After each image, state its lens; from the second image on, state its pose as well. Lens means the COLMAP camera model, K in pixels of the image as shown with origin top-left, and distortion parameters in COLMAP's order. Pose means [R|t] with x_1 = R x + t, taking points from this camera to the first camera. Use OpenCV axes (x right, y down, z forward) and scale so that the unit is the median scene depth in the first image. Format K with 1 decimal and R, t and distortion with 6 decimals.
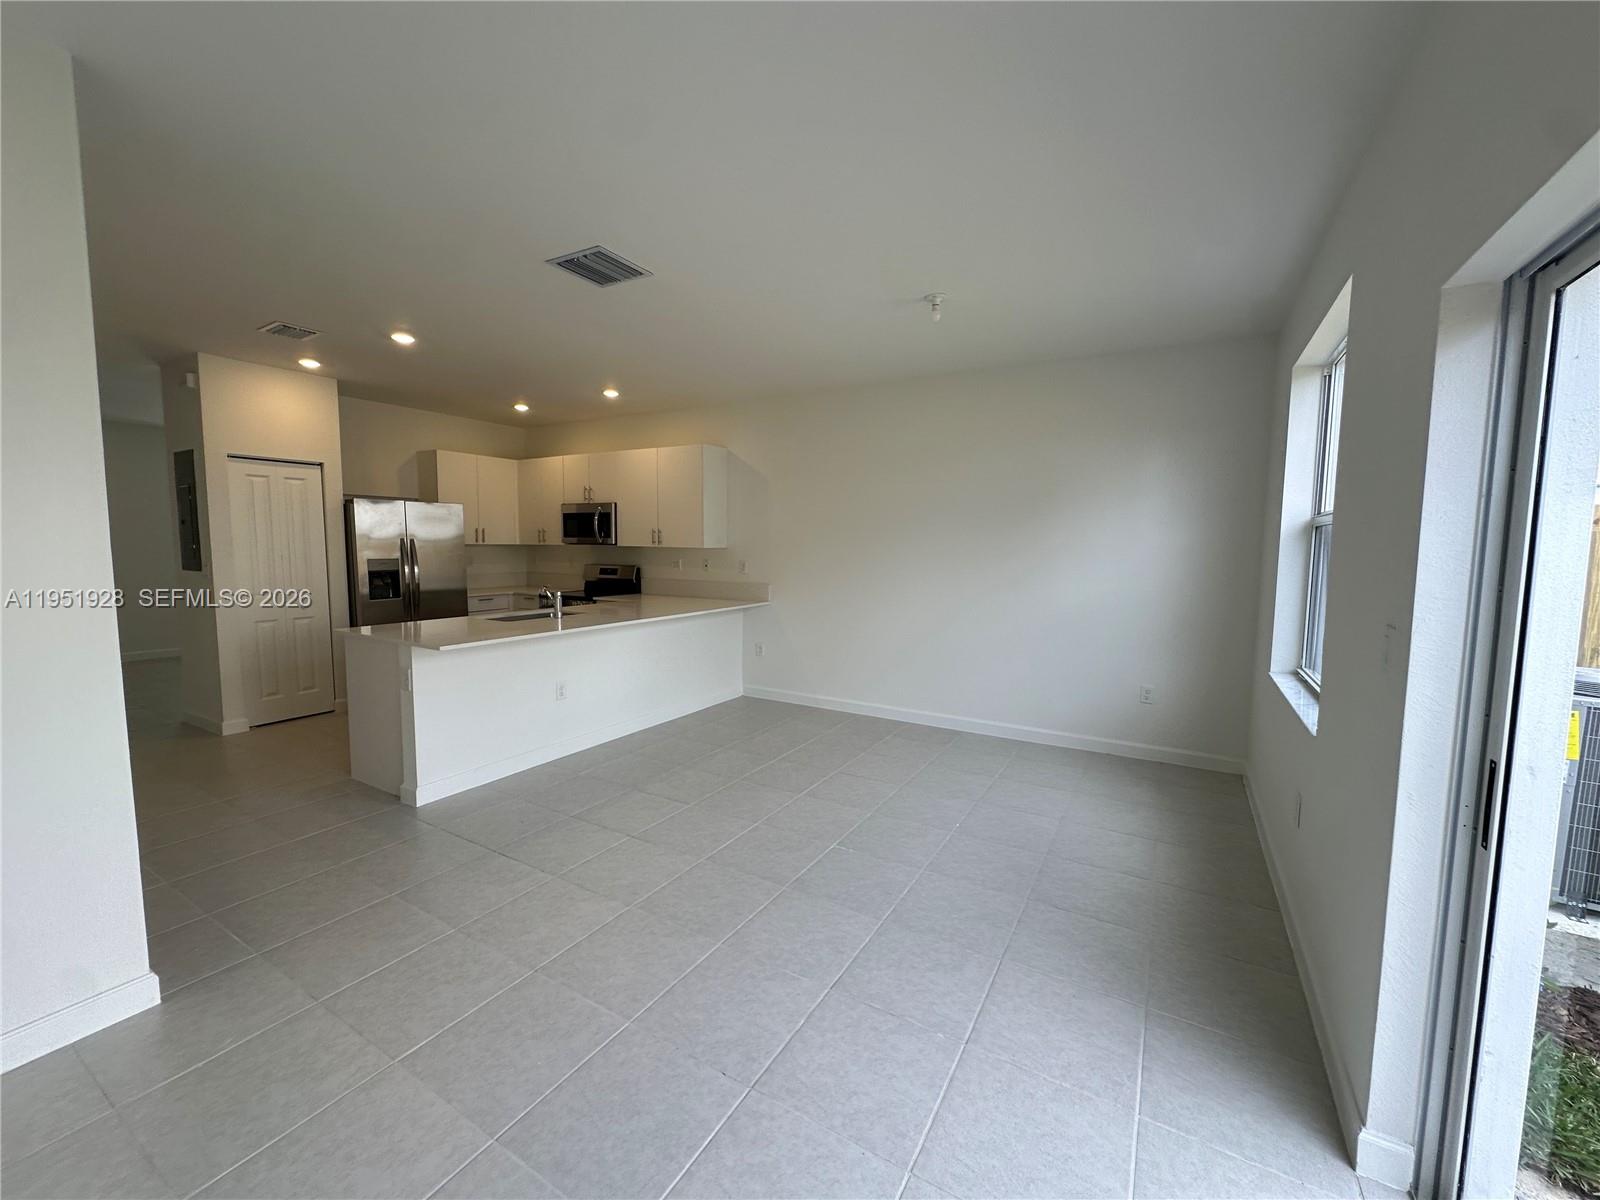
lens RADIAL K [[639.4, 0, 800.0], [0, 639.4, 600.0], [0, 0, 1]] dist [-0.001476, -0.000279]
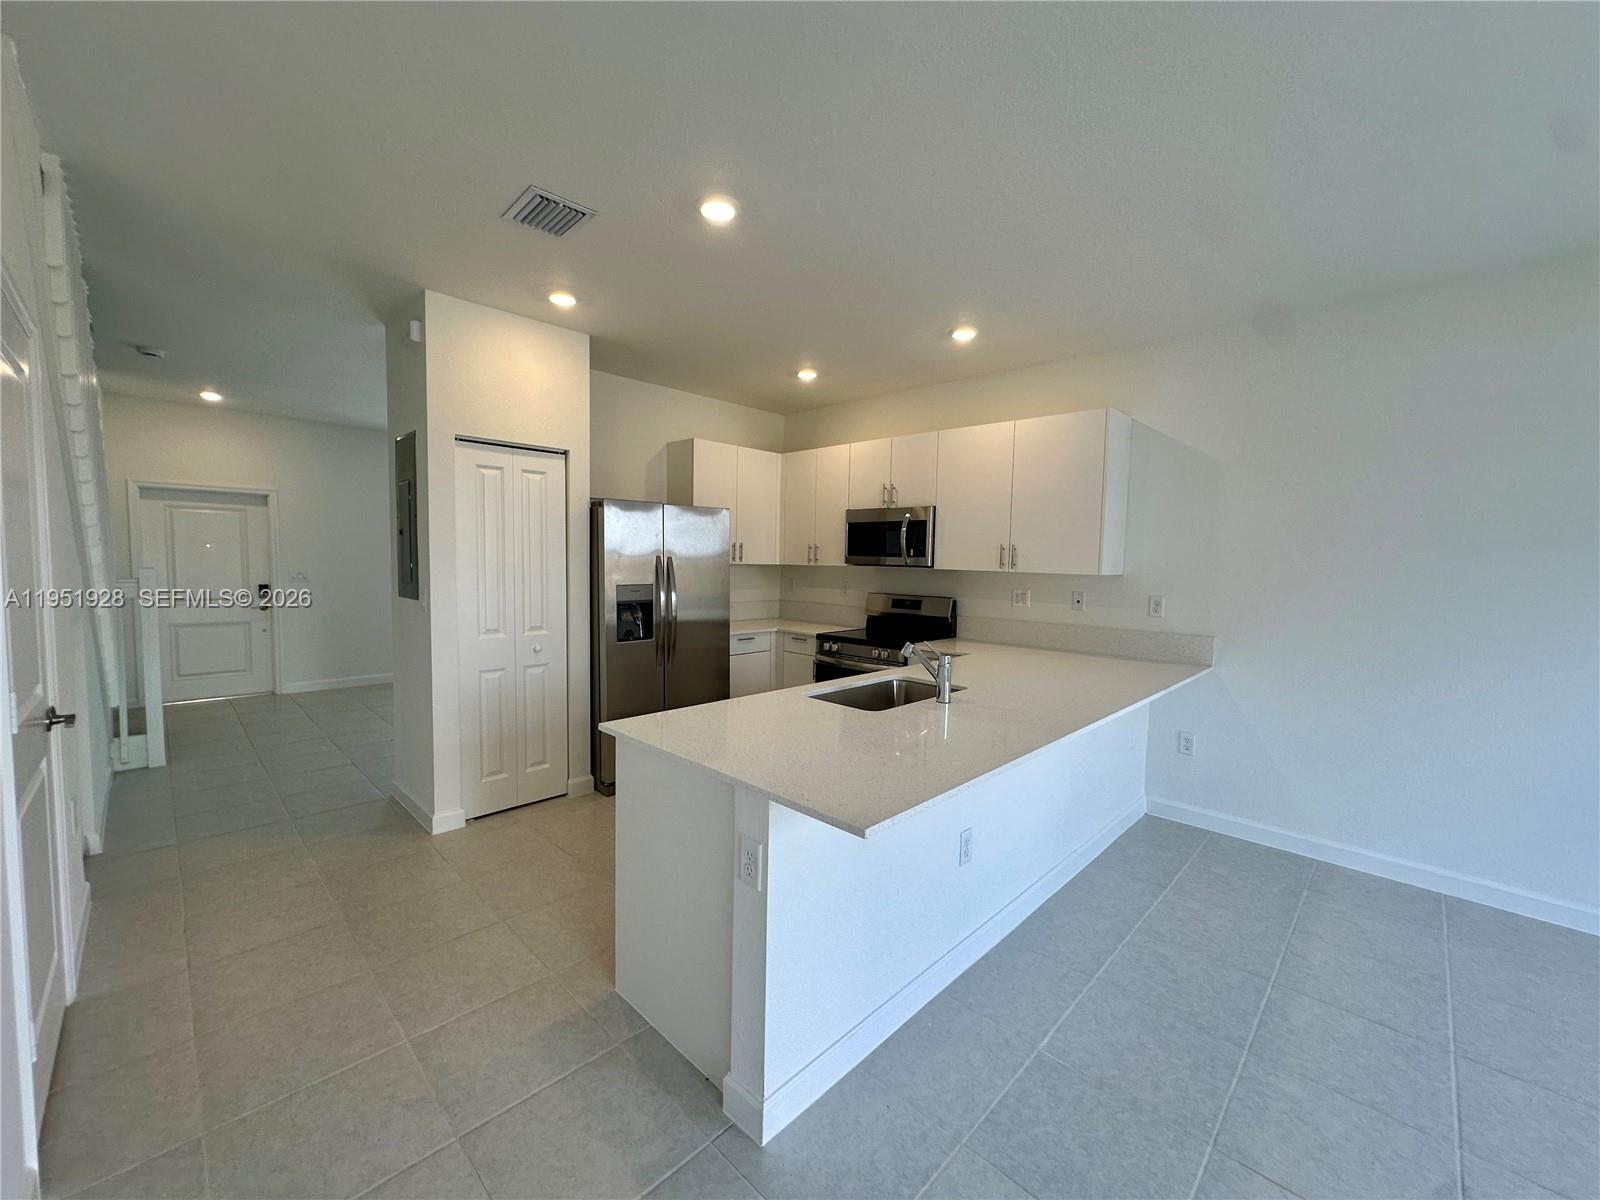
lens RADIAL K [[639.4, 0, 800.0], [0, 639.4, 600.0], [0, 0, 1]] dist [-0.001476, -0.000279]
pose [[0.970638, 0.024737, -0.239271, -0.275745], [-0.031061, 0.999260, -0.022698, -0.033287], [0.238532, 0.029463, 0.970688, 0.320471]]
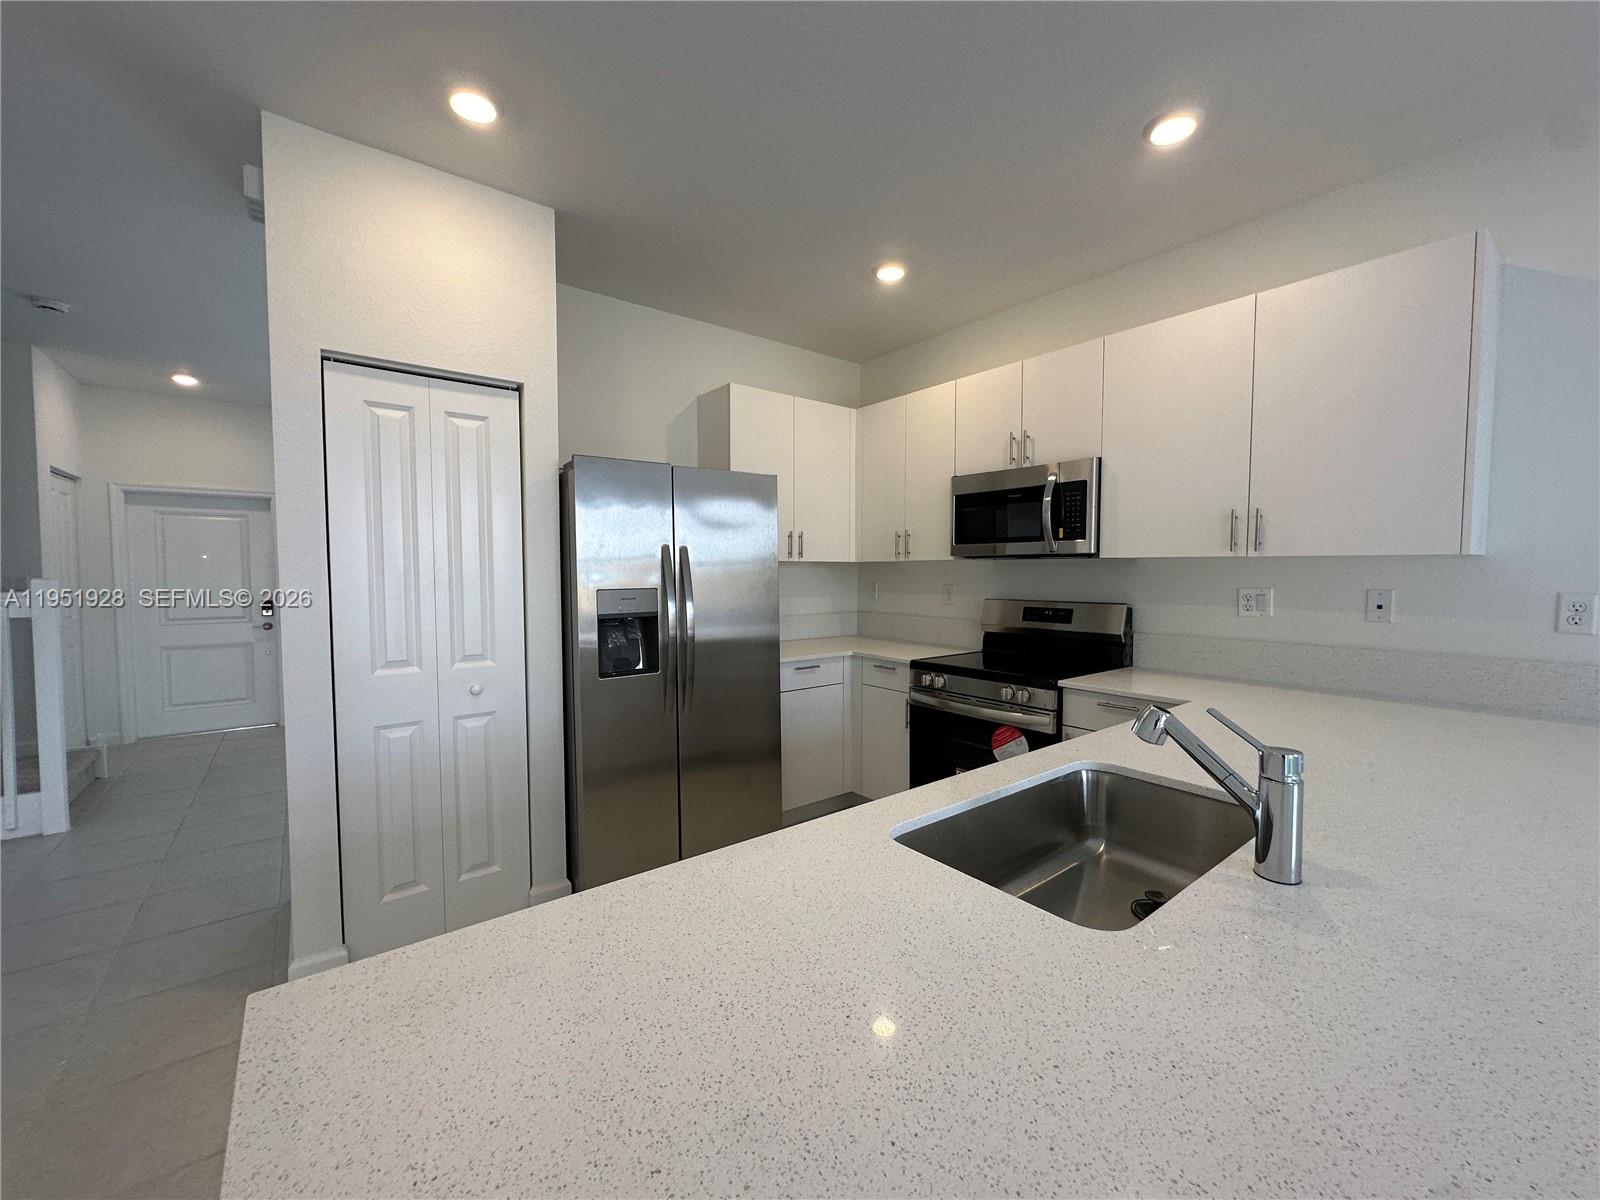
lens RADIAL K [[639.4, 0, 800.0], [0, 639.4, 600.0], [0, 0, 1]] dist [-0.001476, -0.000279]
pose [[0.930380, 0.006615, -0.366537, -0.334081], [-0.023012, 0.998919, -0.040383, -0.036655], [0.365874, 0.046006, 0.929527, 0.561236]]
